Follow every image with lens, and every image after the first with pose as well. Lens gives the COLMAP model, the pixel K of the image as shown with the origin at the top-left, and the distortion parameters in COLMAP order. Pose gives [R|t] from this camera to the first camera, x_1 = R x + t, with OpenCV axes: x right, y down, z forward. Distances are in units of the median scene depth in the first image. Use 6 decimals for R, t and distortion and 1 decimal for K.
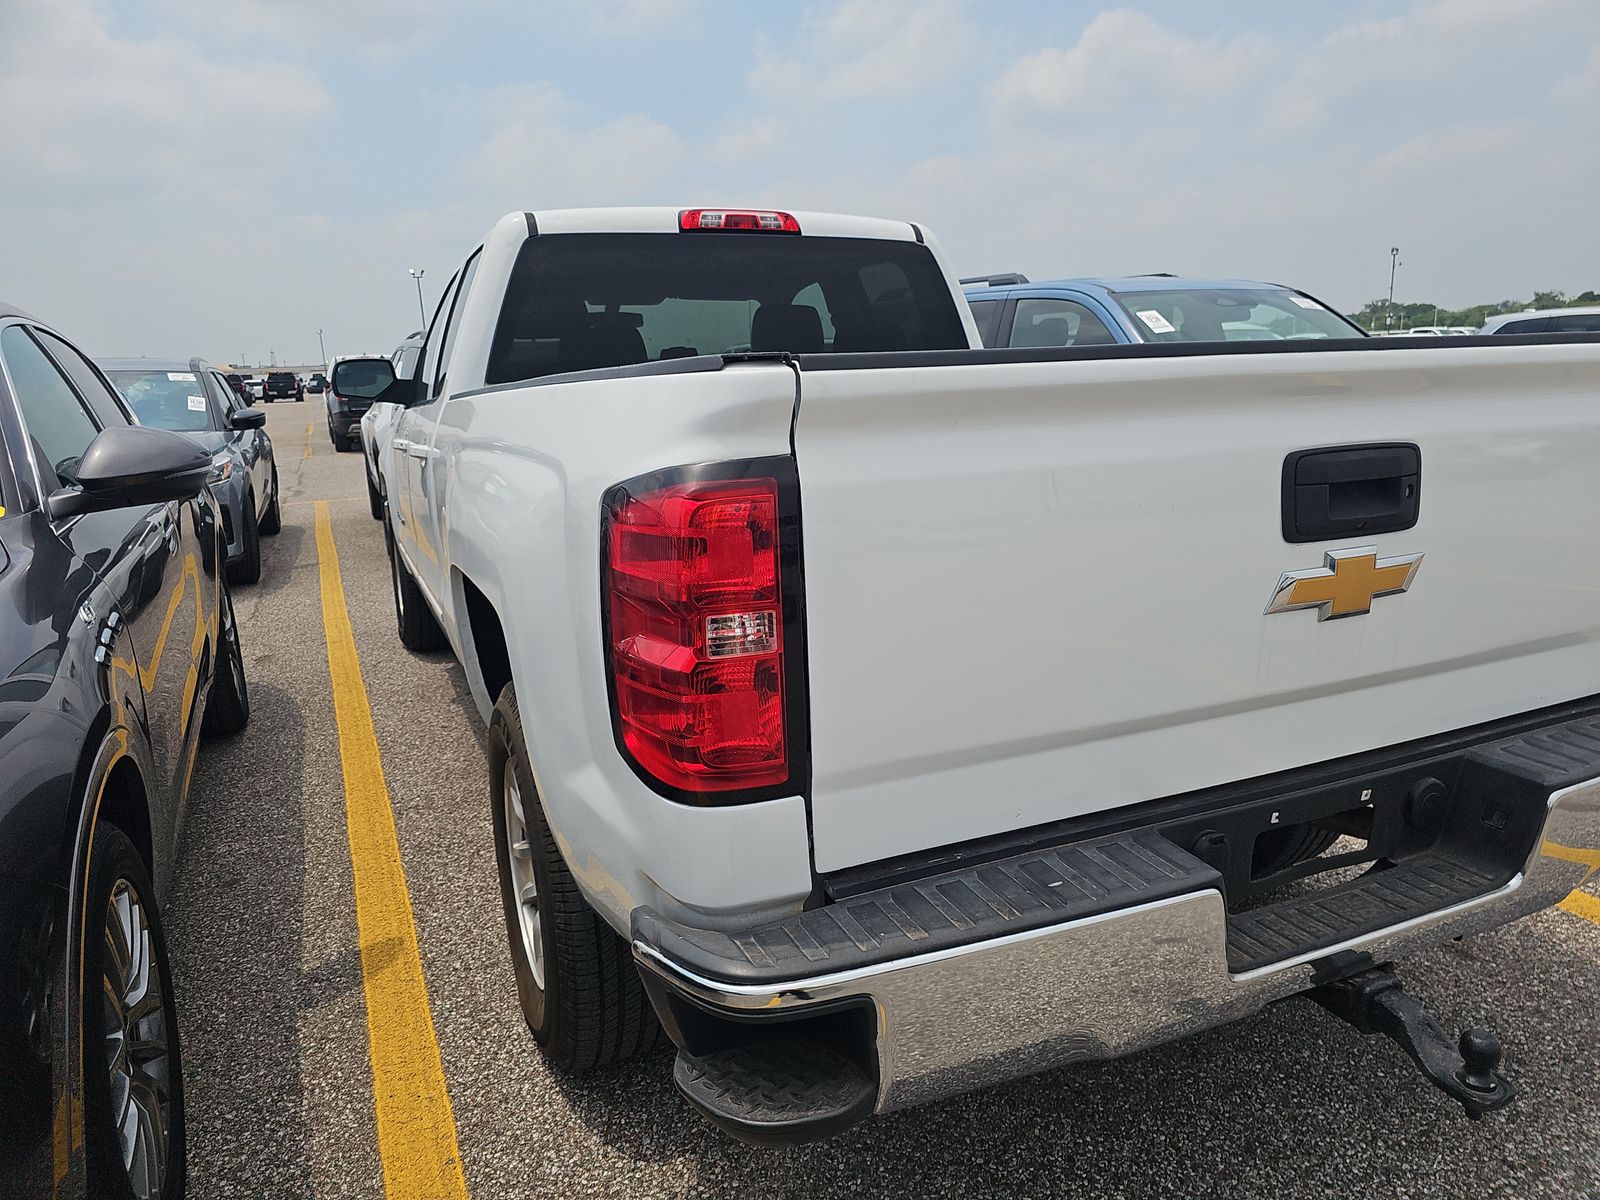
lens RADIAL K [[1057.8, 0, 813.5], [0, 1057.8, 618.8], [0, 0, 1]] dist [0.032137, -0.026258]
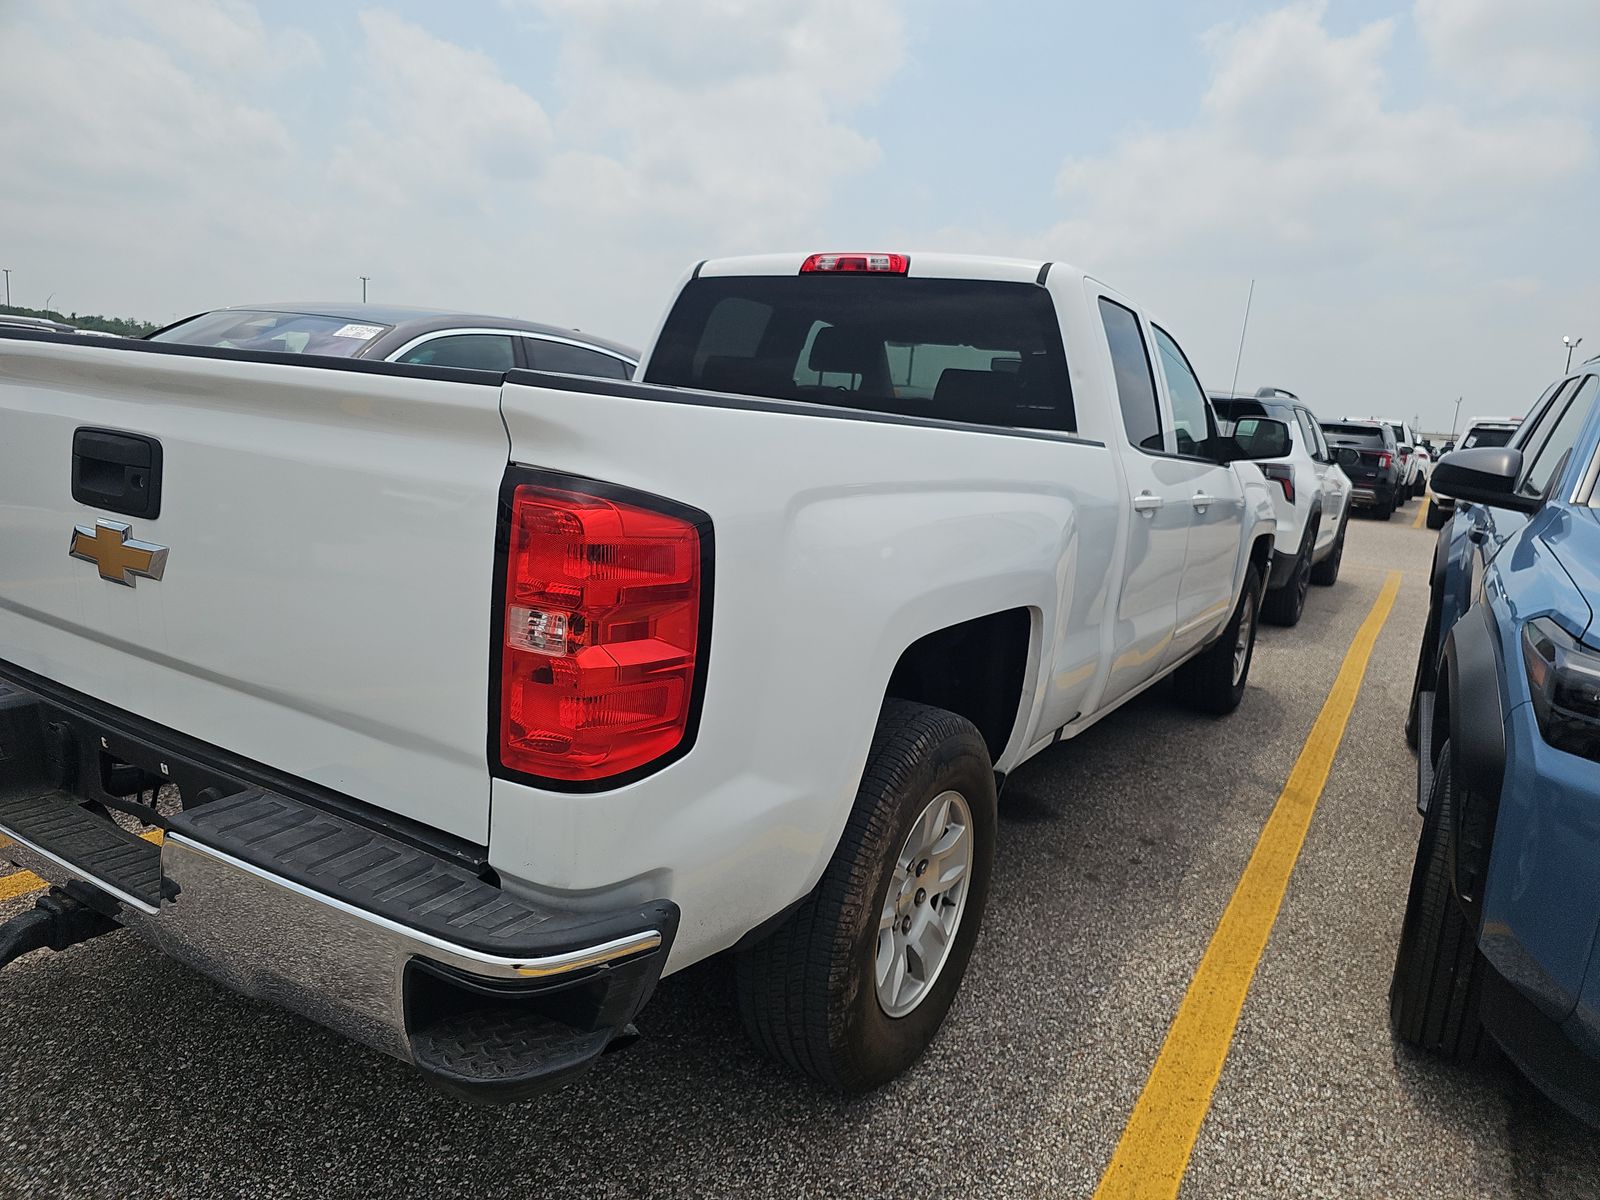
lens RADIAL K [[1067.6, 0, 800.0], [0, 1067.6, 600.0], [0, 0, 1]] dist [0.037266, -0.028204]
pose [[0.562338, 0.227992, -0.794856, 1.206076], [-0.285921, 0.955559, 0.071807, -0.180143], [0.775903, 0.186886, 0.602535, 0.582374]]
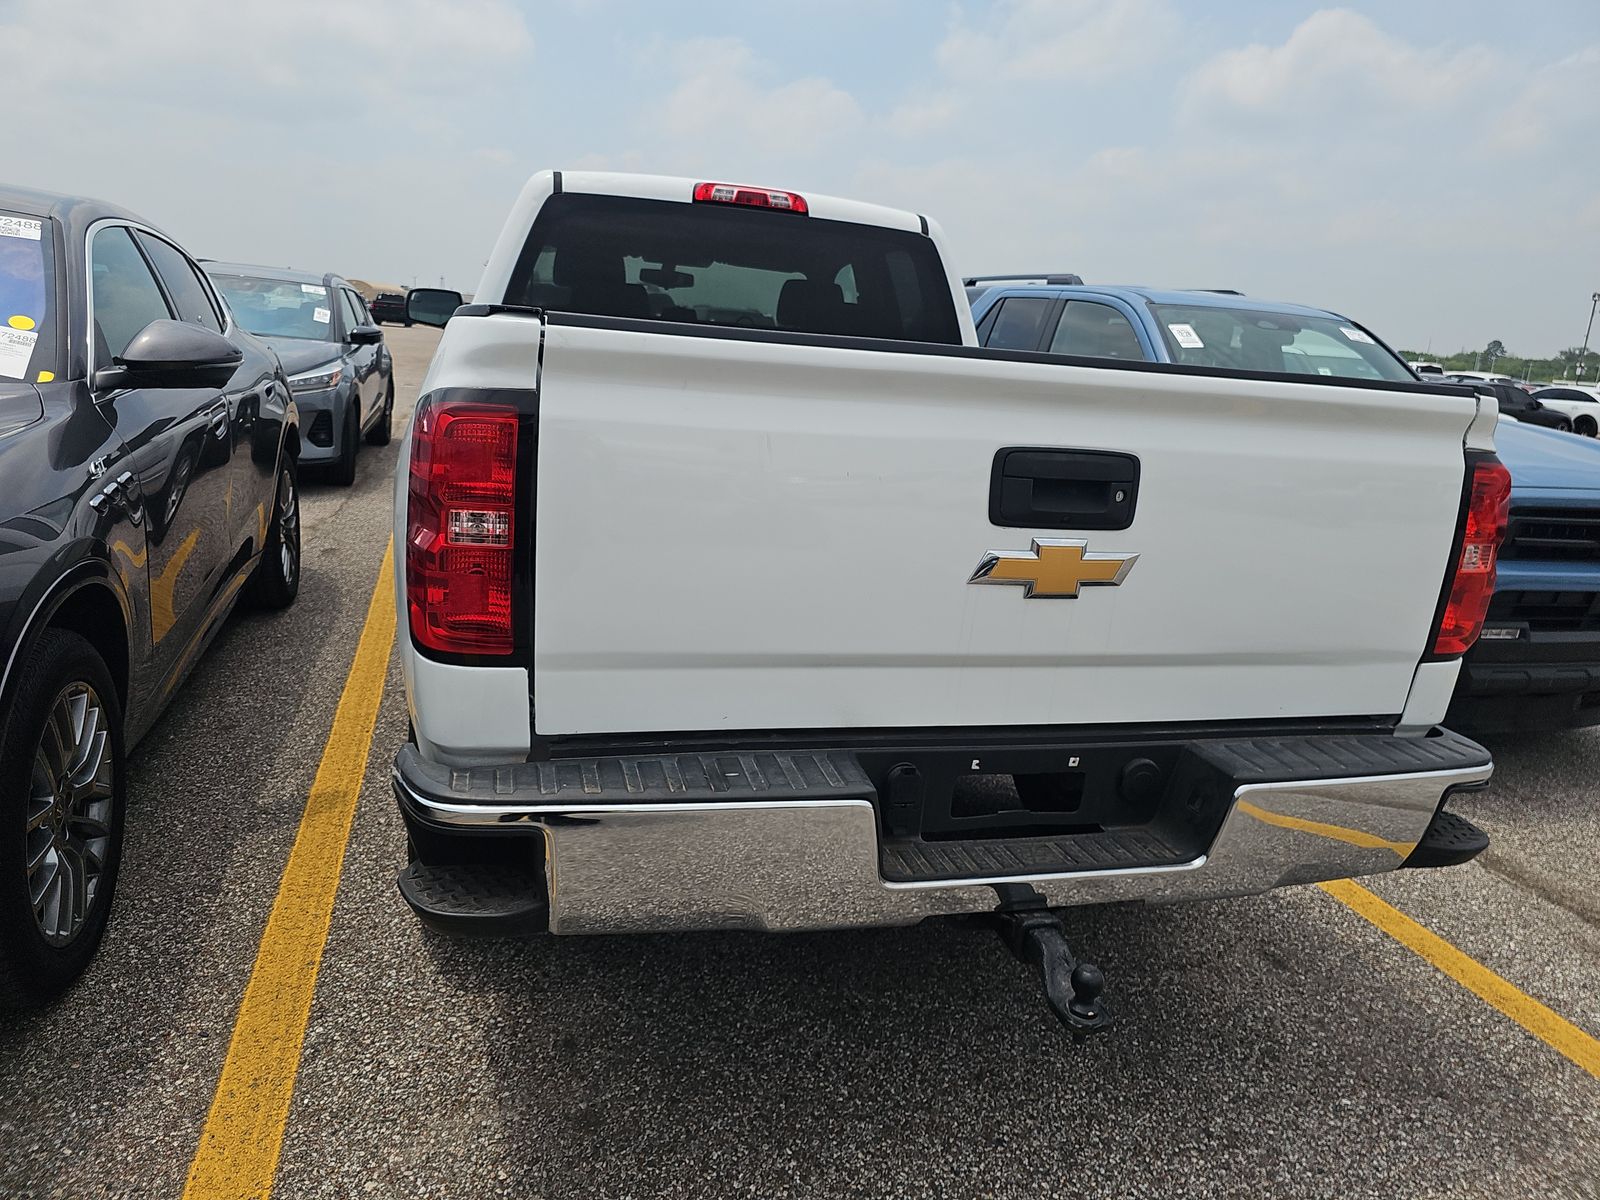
lens RADIAL K [[1067.6, 0, 800.0], [0, 1067.6, 600.0], [0, 0, 1]] dist [0.037266, -0.028204]
pose [[0.983326, 0.140263, -0.115740, 0.244115], [-0.139825, 0.990104, 0.011940, 0.016301], [0.116270, 0.004442, 0.993208, -0.113877]]
